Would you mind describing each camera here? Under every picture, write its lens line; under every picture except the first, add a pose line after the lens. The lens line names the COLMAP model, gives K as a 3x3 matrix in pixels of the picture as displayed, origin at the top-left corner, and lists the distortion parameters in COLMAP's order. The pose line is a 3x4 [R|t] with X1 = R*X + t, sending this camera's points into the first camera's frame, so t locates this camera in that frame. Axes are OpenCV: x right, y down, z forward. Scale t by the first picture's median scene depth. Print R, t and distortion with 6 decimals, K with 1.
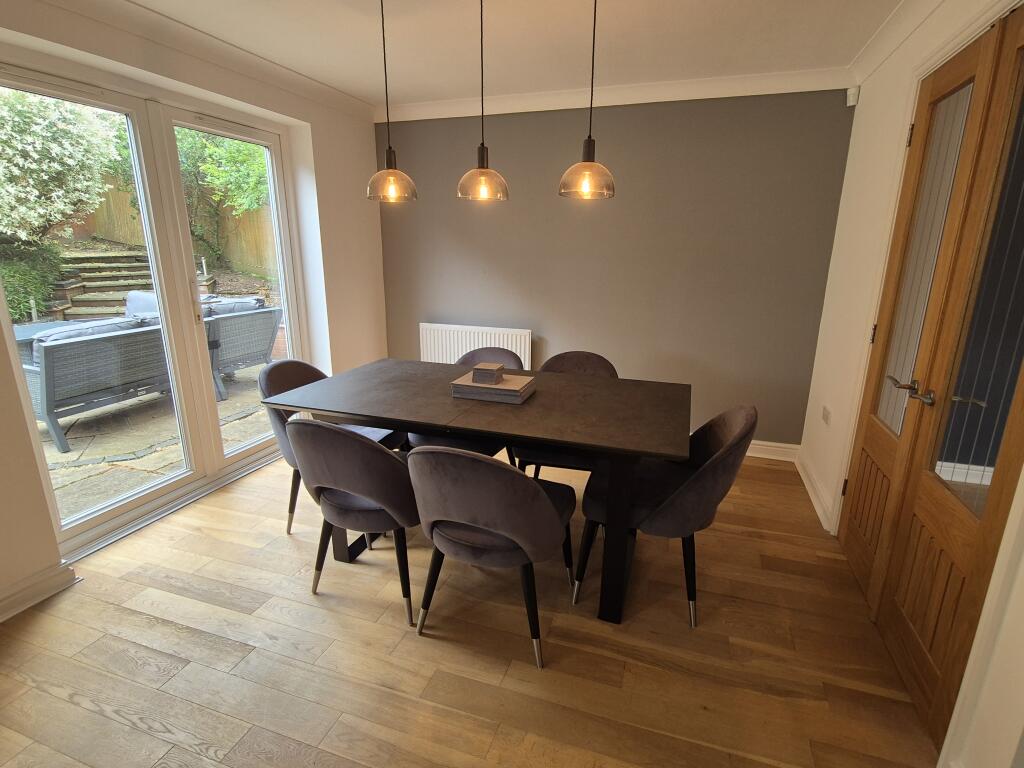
lens RADIAL K [[515.0, 0, 514.0], [0, 515.0, 382.8], [0, 0, 1]] dist [-0.000577, 0.001493]
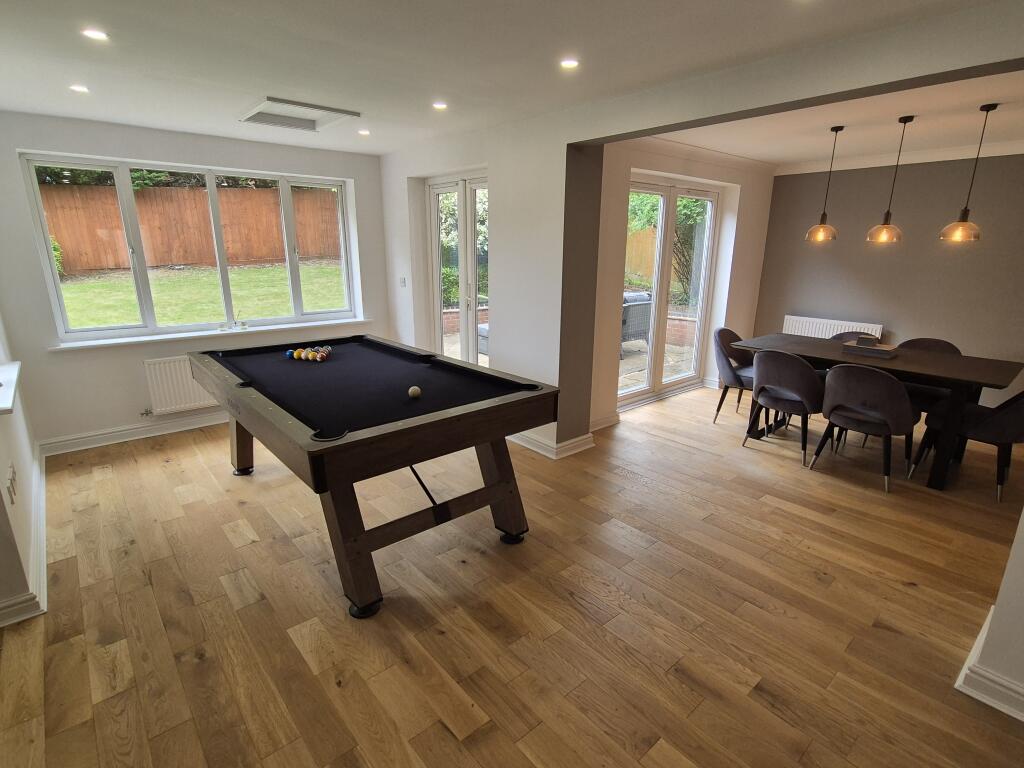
lens RADIAL K [[515.0, 0, 514.6], [0, 515.0, 387.0], [0, 0, 1]] dist [-0.000577, 0.001493]
pose [[0.866539, 0.130129, -0.481847, -0.223135], [-0.127574, 0.991092, 0.038231, 0.221054], [0.482530, 0.028342, 0.875421, -1.082288]]
